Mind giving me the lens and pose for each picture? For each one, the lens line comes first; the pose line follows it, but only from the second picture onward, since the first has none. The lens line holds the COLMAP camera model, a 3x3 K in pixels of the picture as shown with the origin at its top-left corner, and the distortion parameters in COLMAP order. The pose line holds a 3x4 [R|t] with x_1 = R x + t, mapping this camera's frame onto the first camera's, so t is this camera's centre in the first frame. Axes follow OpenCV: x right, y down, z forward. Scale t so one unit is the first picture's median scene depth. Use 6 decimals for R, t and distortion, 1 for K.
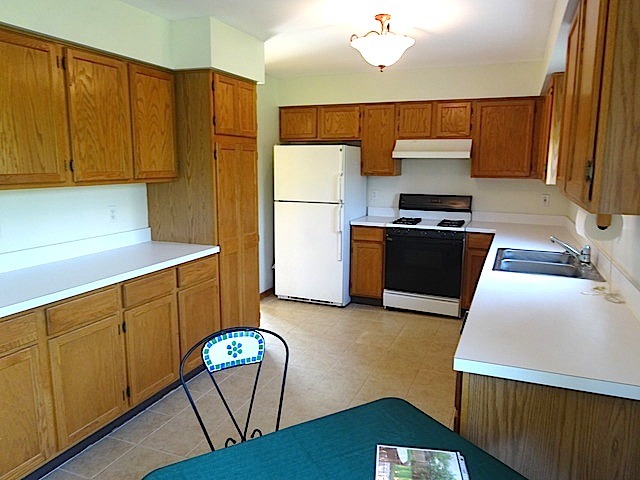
lens RADIAL K [[474.0, 0, 321.0], [0, 474.0, 240.4], [0, 0, 1]] dist [-0.001075, -0.005514]
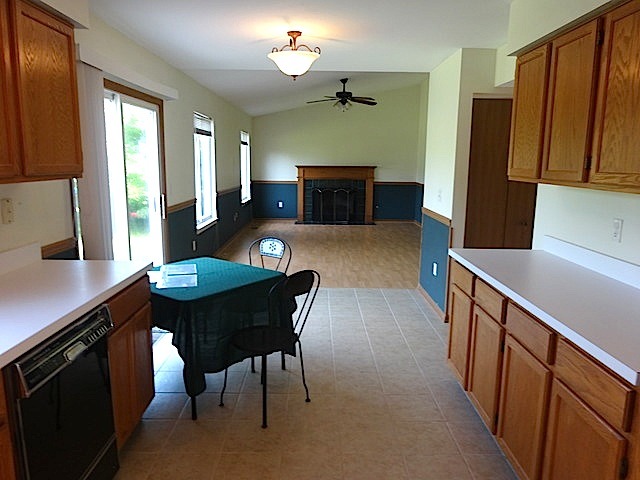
lens RADIAL K [[474.0, 0, 320.1], [0, 474.0, 241.4], [0, 0, 1]] dist [-0.001075, -0.005514]
pose [[-0.920830, 0.046407, -0.387192, 0.124934], [-0.081736, 0.947871, 0.307993, -0.134176], [0.381301, 0.315257, -0.869035, 0.869598]]
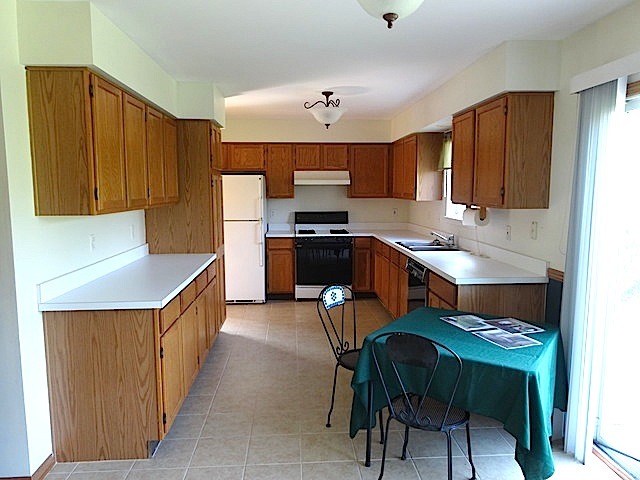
lens RADIAL K [[474.0, 0, 321.0], [0, 474.0, 241.0], [0, 0, 1]] dist [-0.001075, -0.005514]
pose [[0.899766, -0.057266, 0.432598, -0.369109], [0.078927, 0.996358, -0.032268, 0.030875], [-0.429175, 0.063177, 0.901009, -0.212745]]
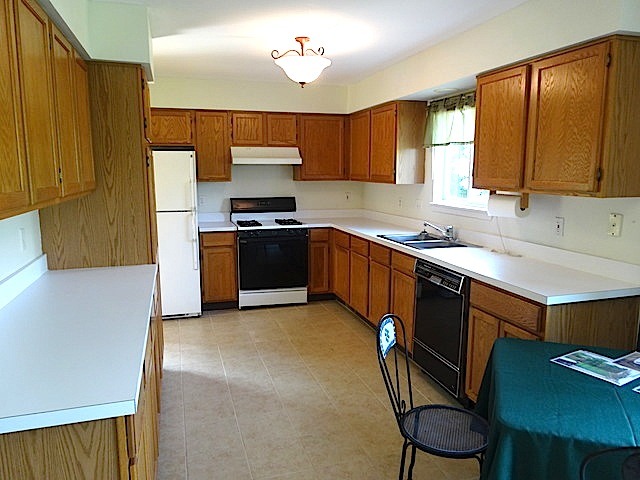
lens RADIAL K [[474.0, 0, 319.9], [0, 474.0, 239.8], [0, 0, 1]] dist [-0.001075, -0.005514]
pose [[0.772029, -0.102141, 0.627326, -0.379715], [0.108710, 0.993679, 0.028005, -0.017796], [-0.626221, 0.046577, 0.778253, 0.080600]]
